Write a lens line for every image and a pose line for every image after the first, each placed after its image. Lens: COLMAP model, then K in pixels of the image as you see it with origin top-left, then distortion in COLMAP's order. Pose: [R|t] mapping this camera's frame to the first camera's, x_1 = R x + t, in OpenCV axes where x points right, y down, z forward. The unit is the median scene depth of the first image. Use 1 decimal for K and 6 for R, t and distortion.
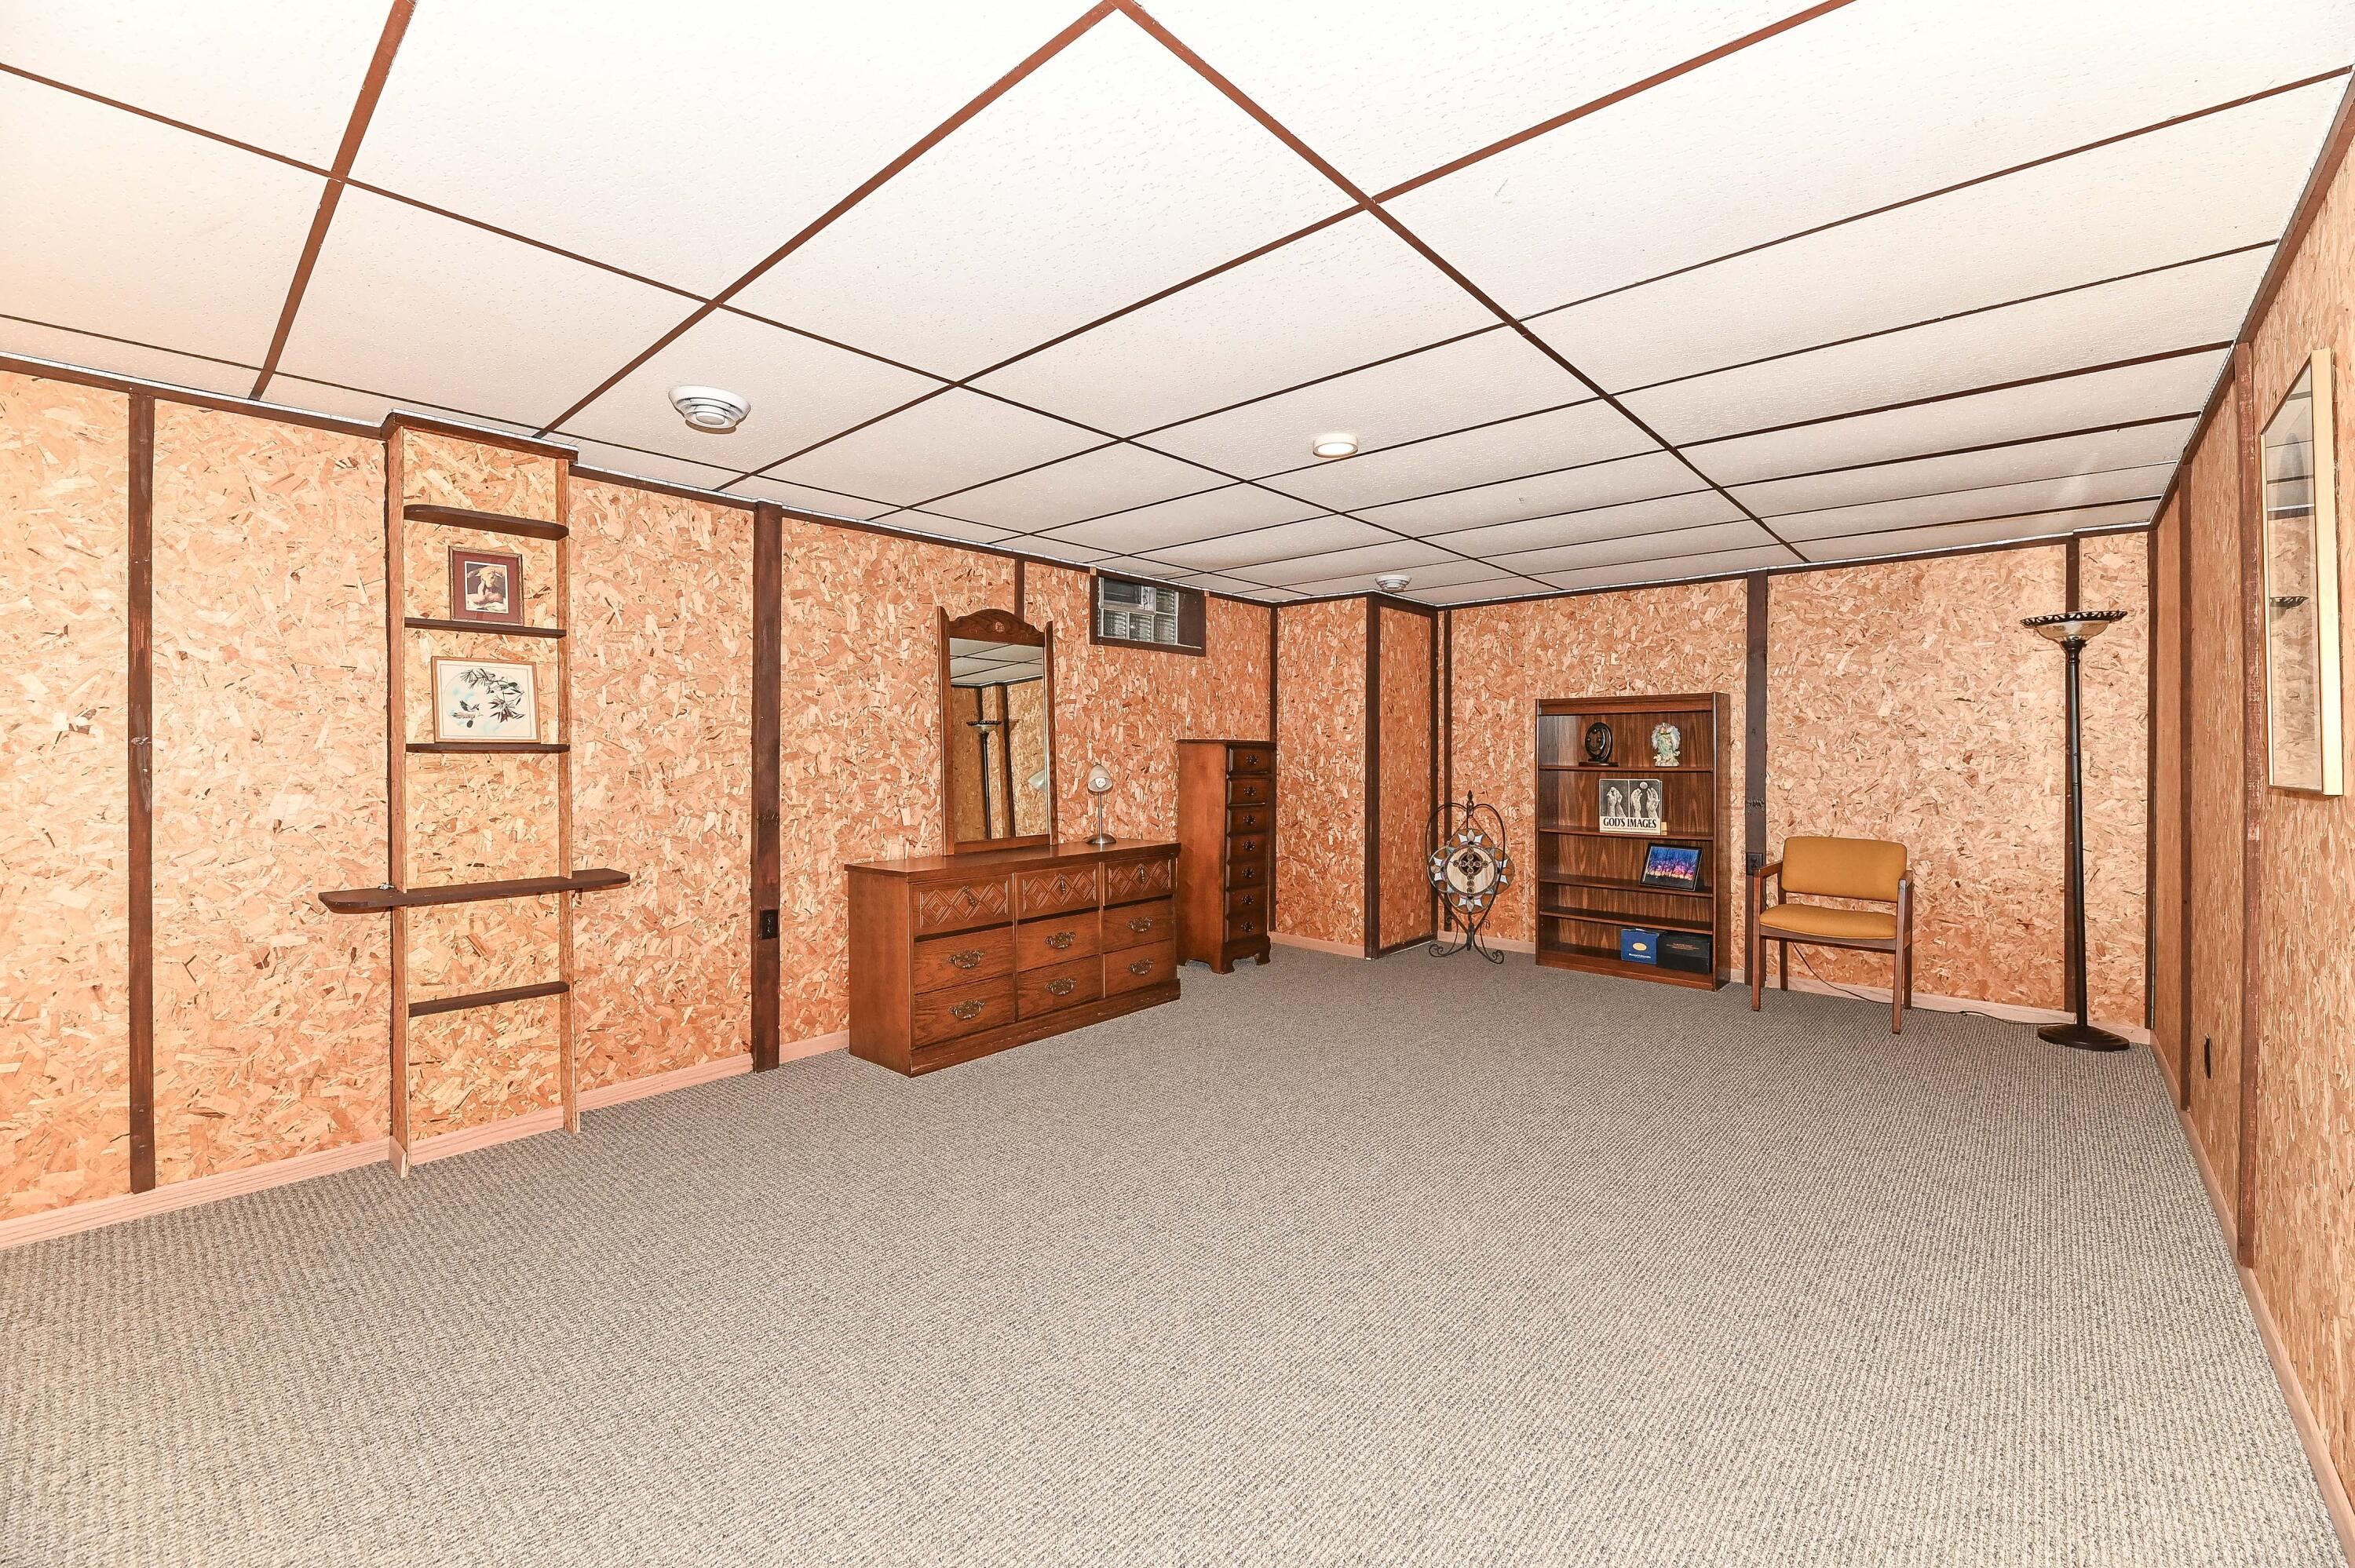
lens RADIAL K [[986.3, 0, 1181.4], [0, 986.3, 776.5], [0, 0, 1]] dist [0.002152, -0.004397]
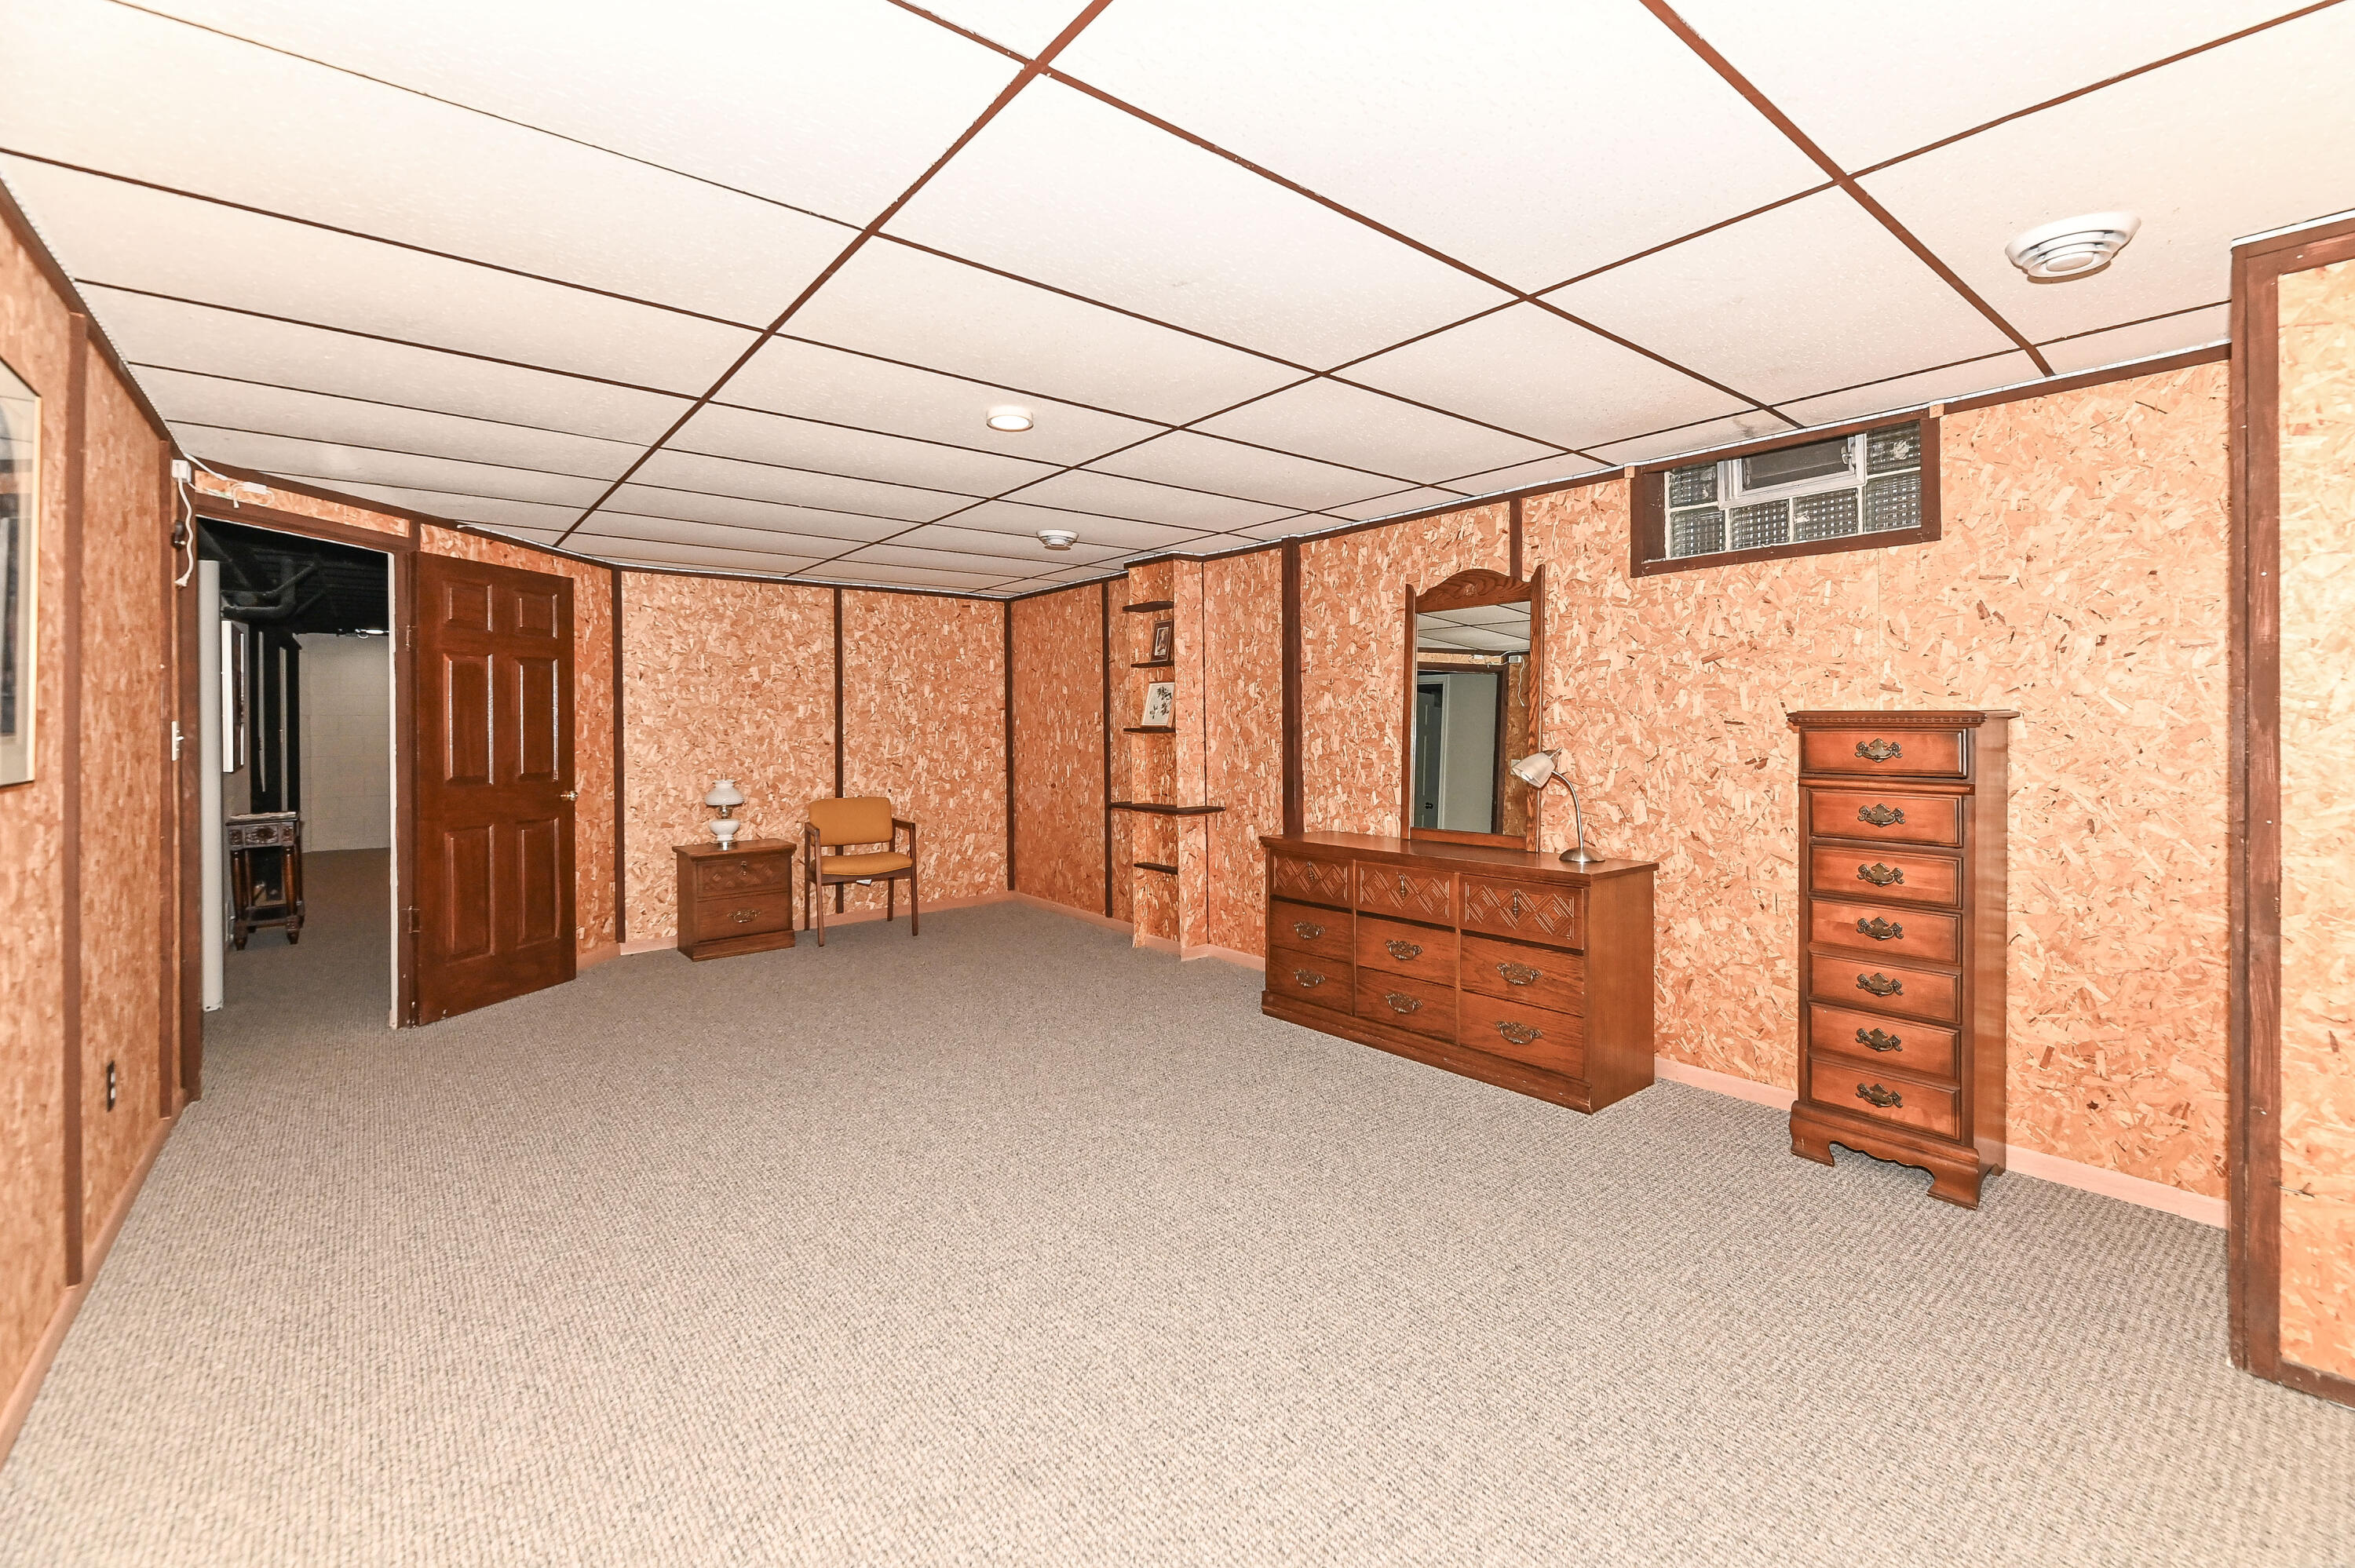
lens RADIAL K [[1017.8, 0, 1178.2], [0, 1017.8, 735.9], [0, 0, 1]] dist [0.000631, 0.000040]
pose [[-0.184960, 0.017029, -0.982598, 0.764482], [-0.012268, 0.999732, 0.019635, -0.037720], [0.982669, 0.015686, -0.184702, 0.932620]]
